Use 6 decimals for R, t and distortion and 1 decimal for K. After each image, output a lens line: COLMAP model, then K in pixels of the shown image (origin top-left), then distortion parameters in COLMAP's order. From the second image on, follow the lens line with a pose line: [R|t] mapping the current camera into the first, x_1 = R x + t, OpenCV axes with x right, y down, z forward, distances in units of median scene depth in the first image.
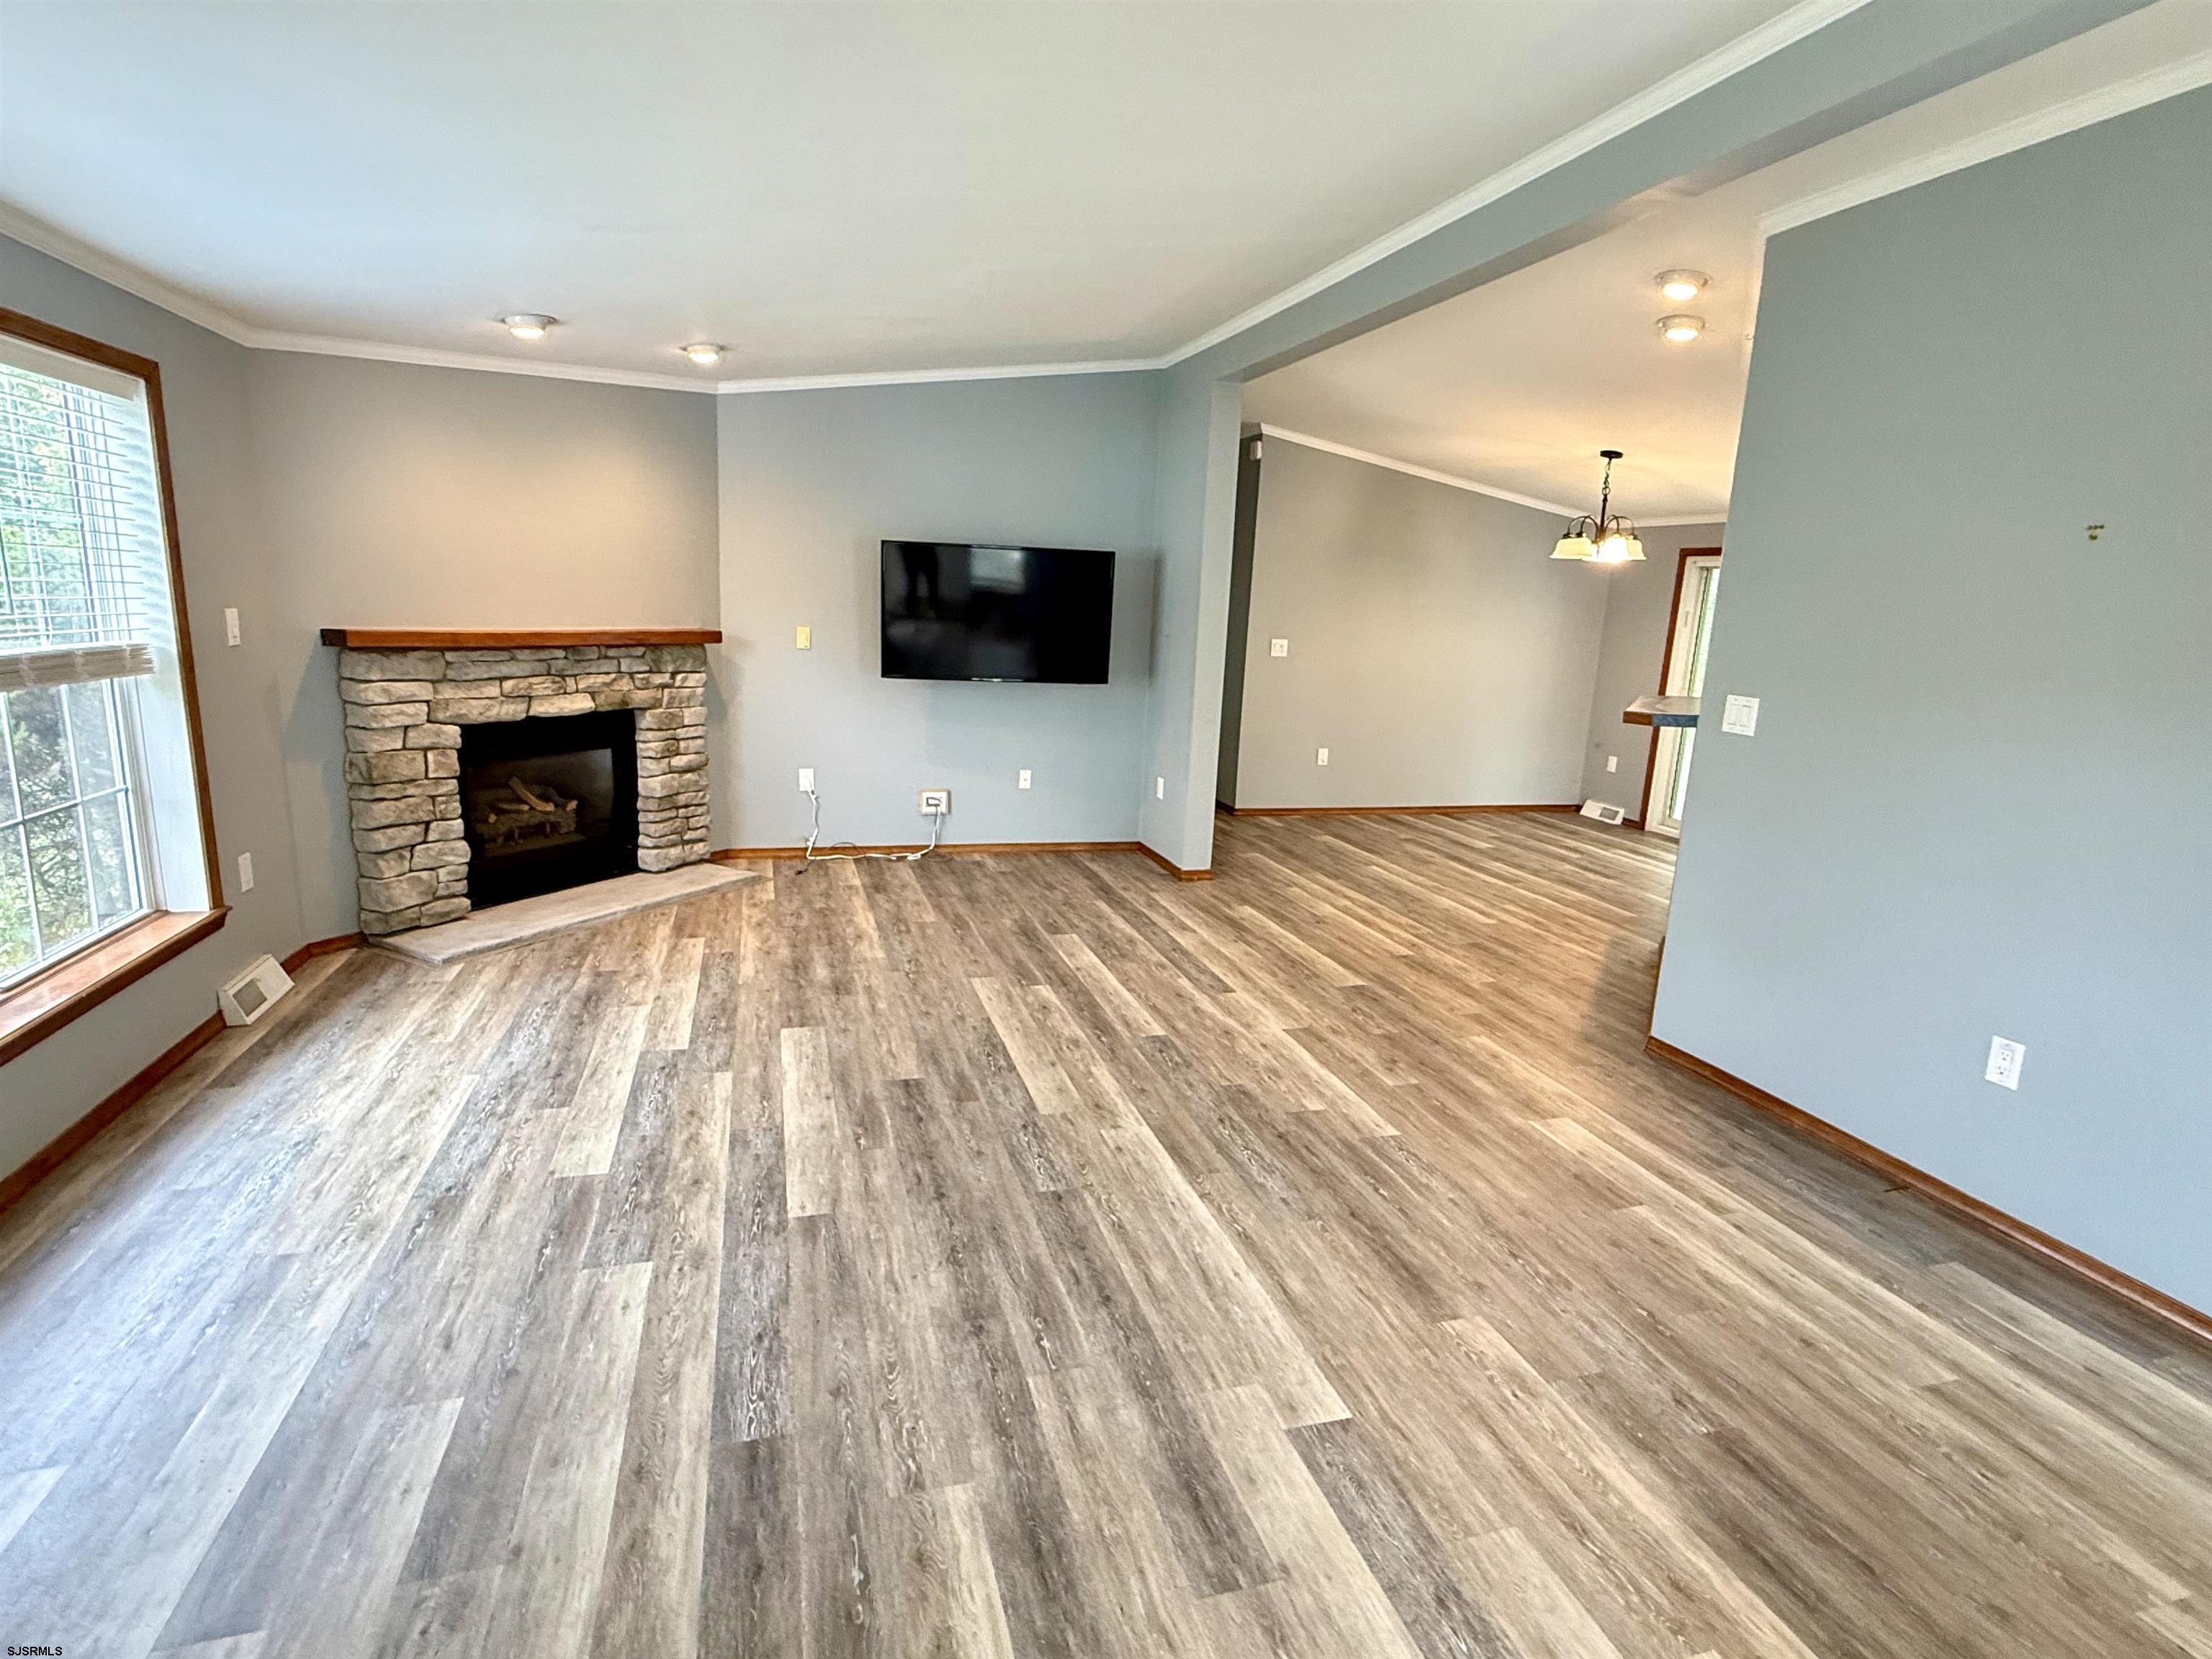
lens RADIAL K [[1110.1, 0, 1101.8], [0, 1110.1, 823.8], [0, 0, 1]] dist [0.000107, -0.000814]
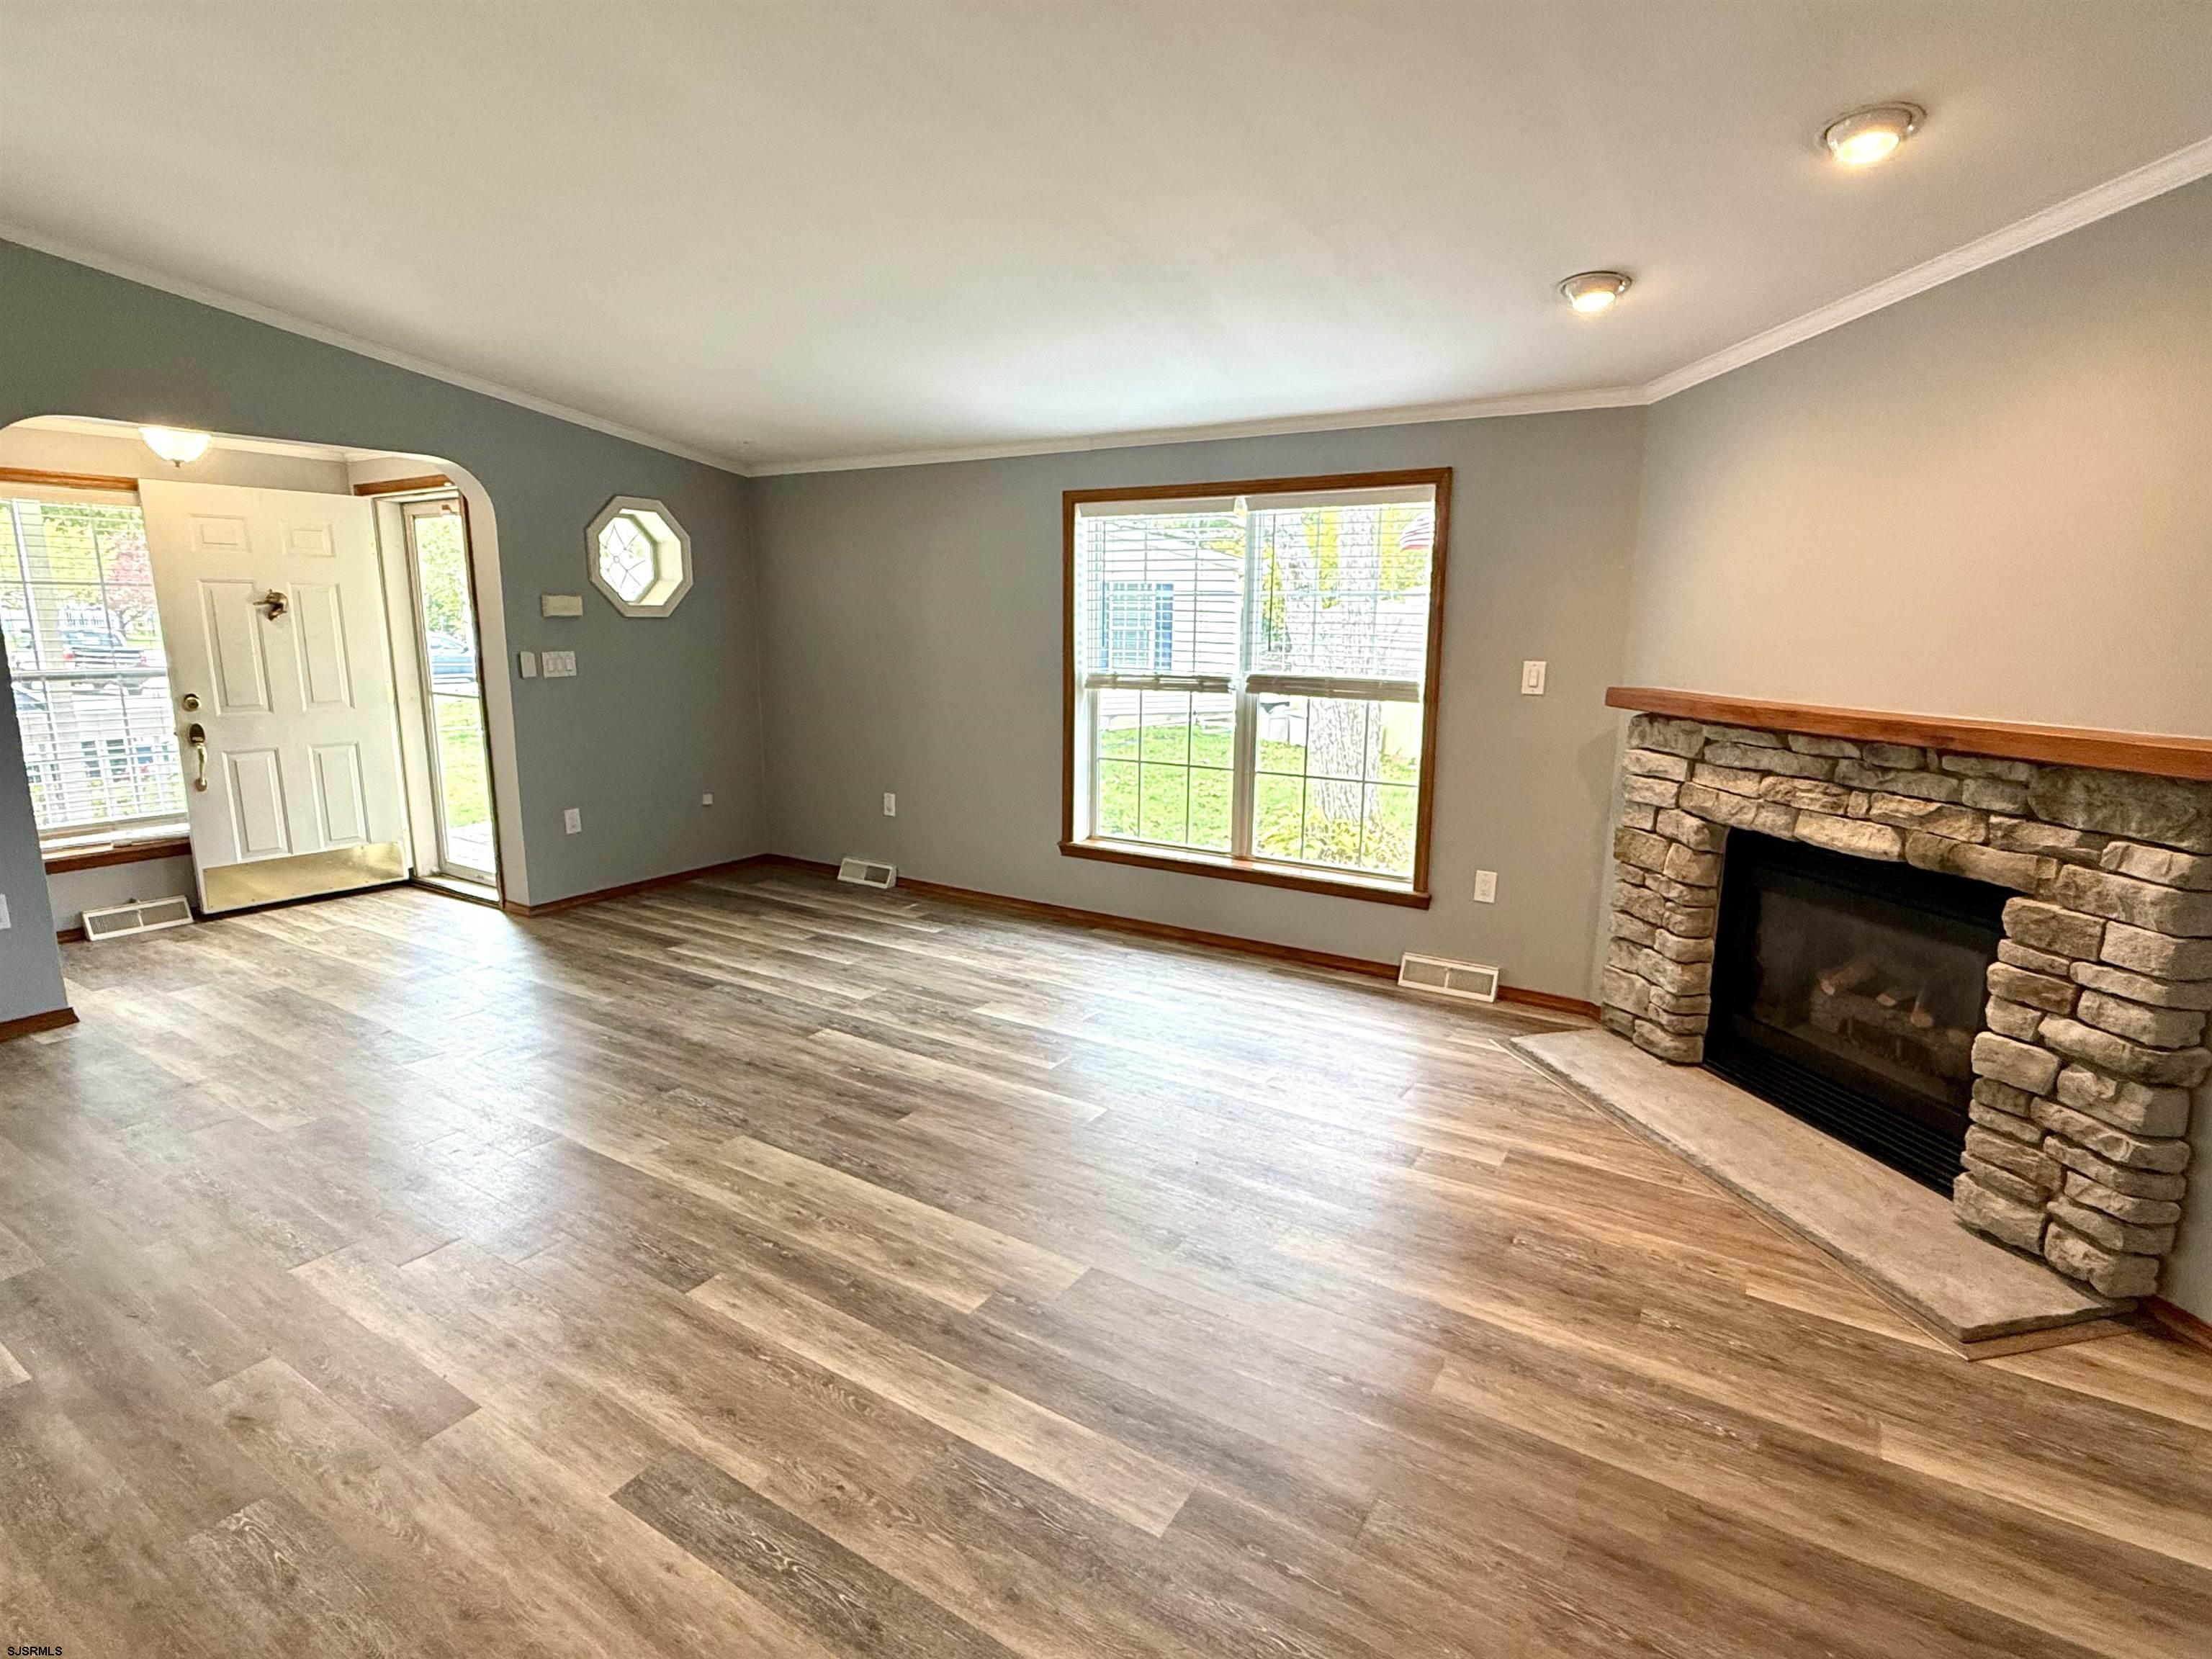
lens RADIAL K [[1110.1, 0, 1107.0], [0, 1110.1, 821.5], [0, 0, 1]] dist [0.000107, -0.000814]
pose [[-0.754329, 0.067343, -0.653034, 0.281532], [-0.173155, 0.939092, 0.296856, -0.299924], [0.633250, 0.337003, -0.696724, 1.561874]]
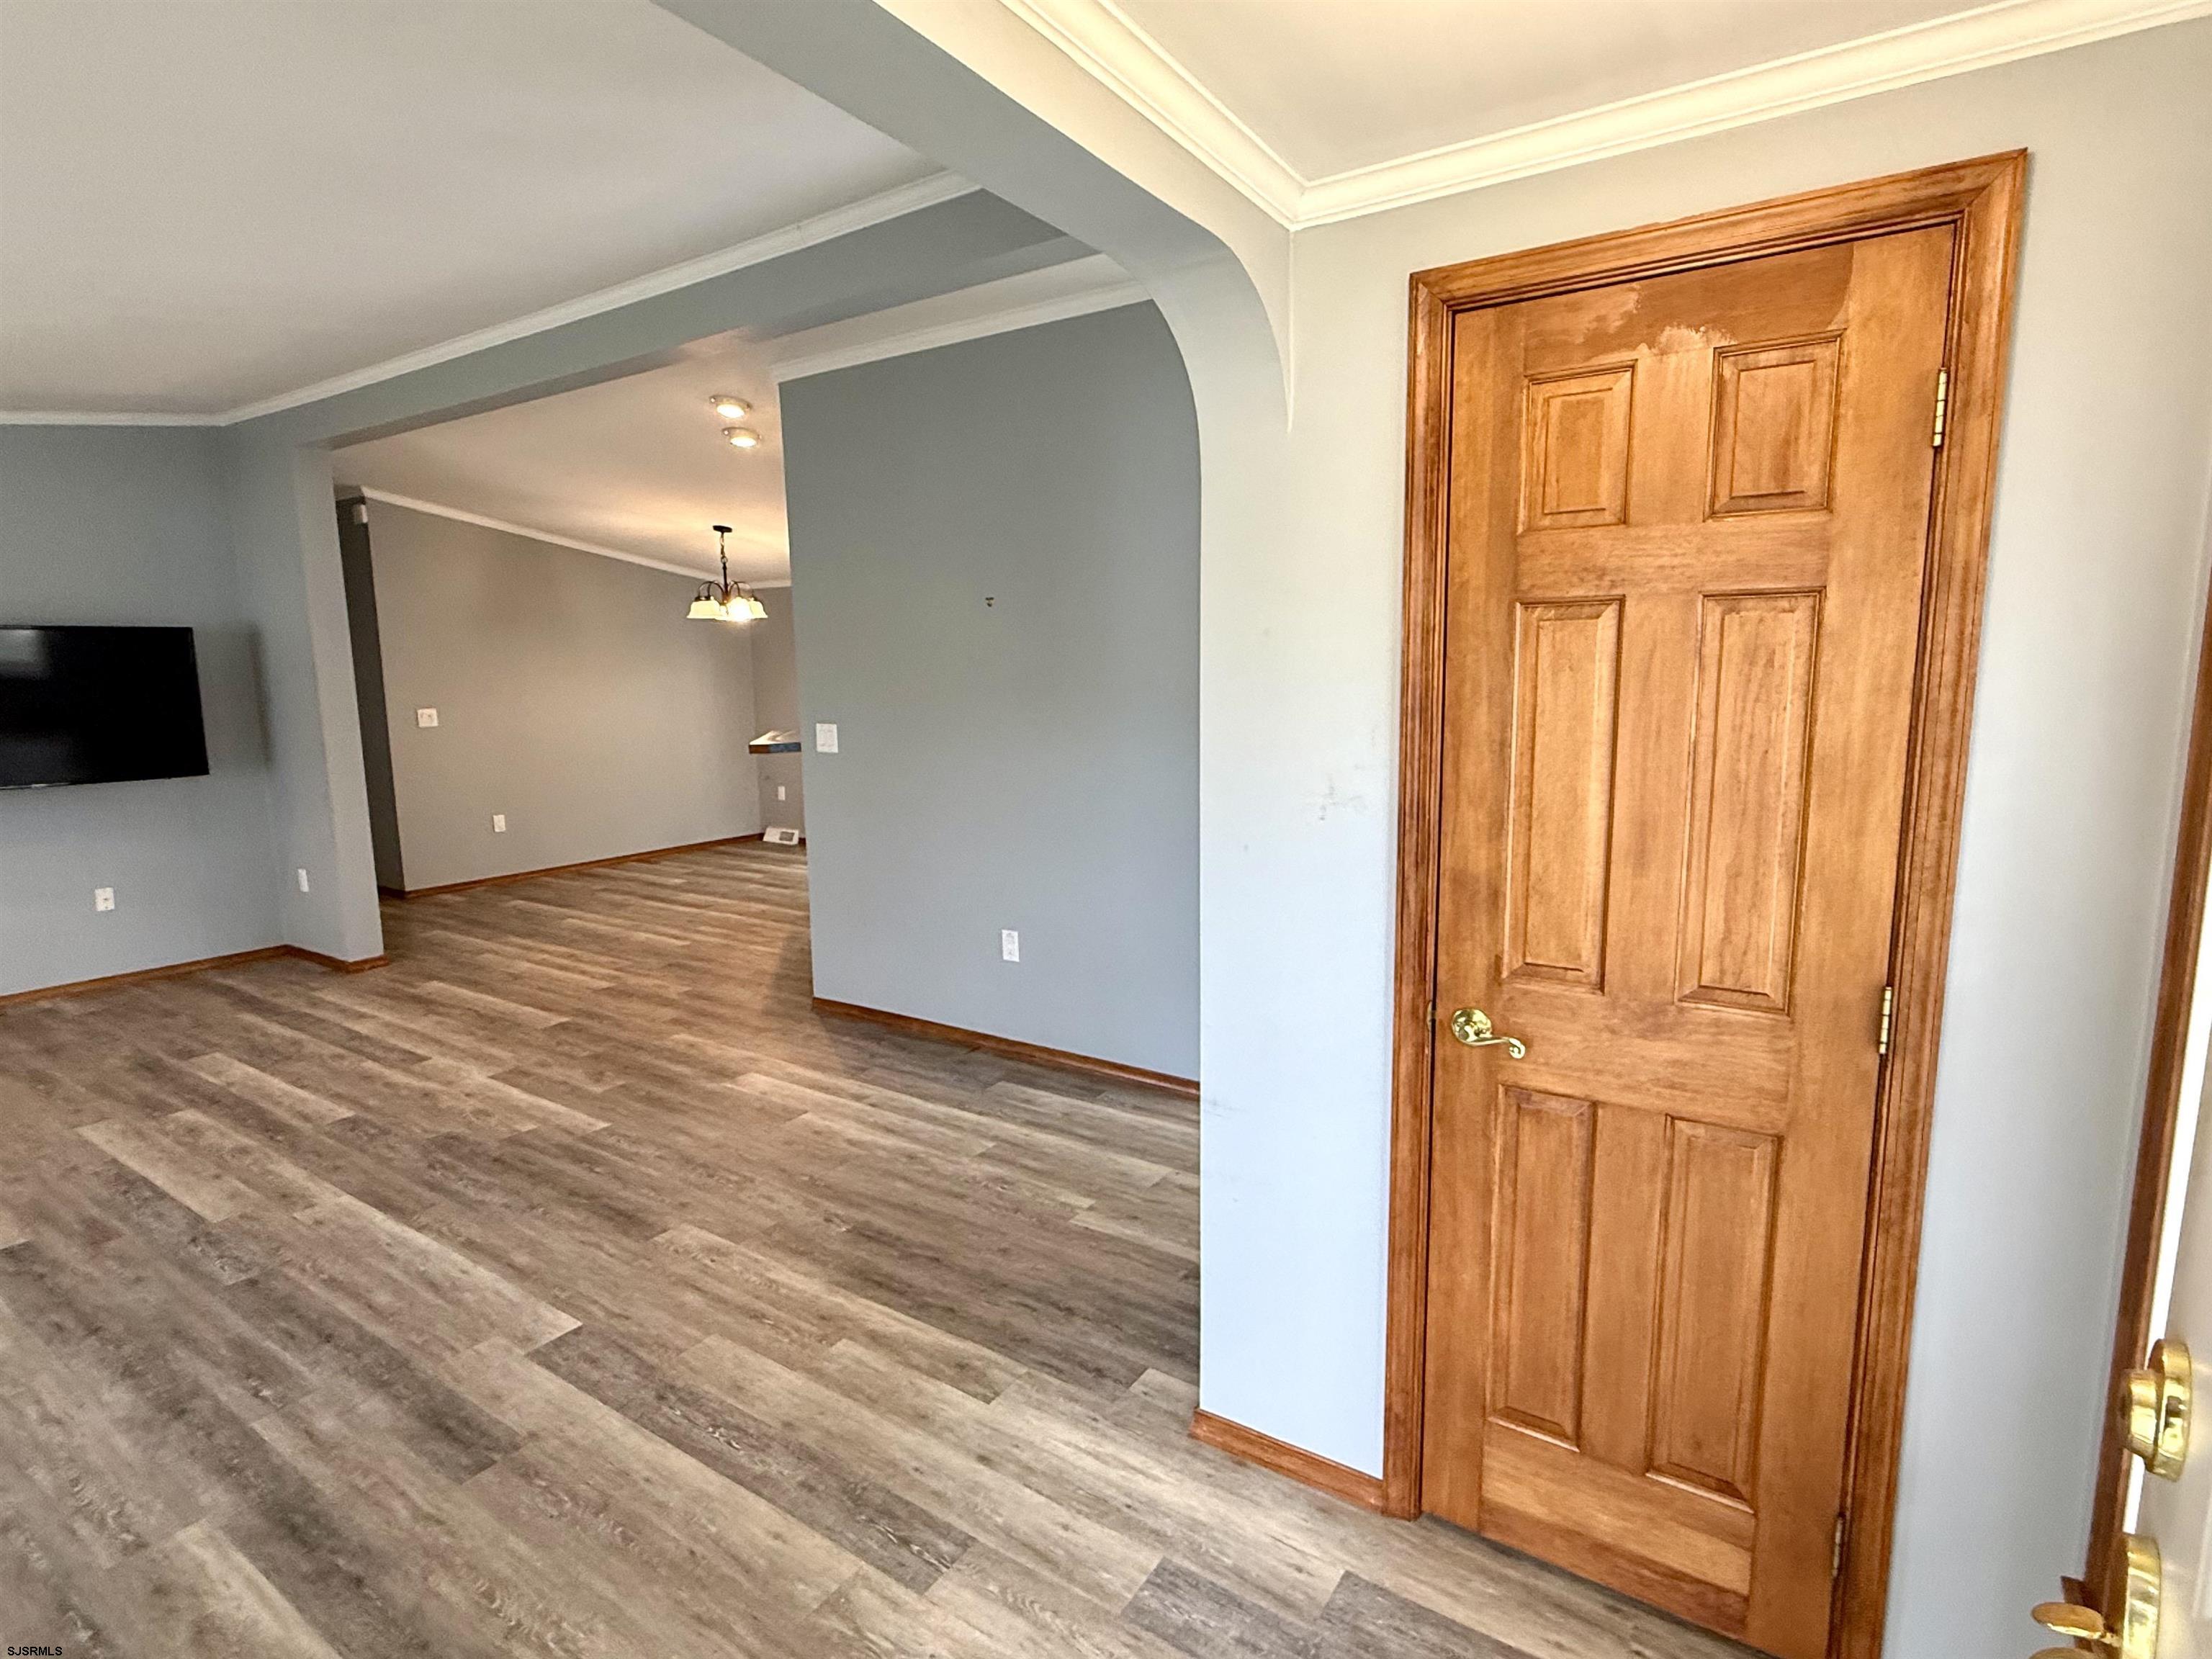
lens RADIAL K [[1110.1, 0, 1104.1], [0, 1110.1, 829.6], [0, 0, 1]] dist [0.000107, -0.000814]
pose [[0.766374, -0.148610, 0.624969, -0.011750], [0.173108, 0.984660, 0.021865, 0.035678], [-0.618631, 0.091430, 0.780343, -0.213592]]
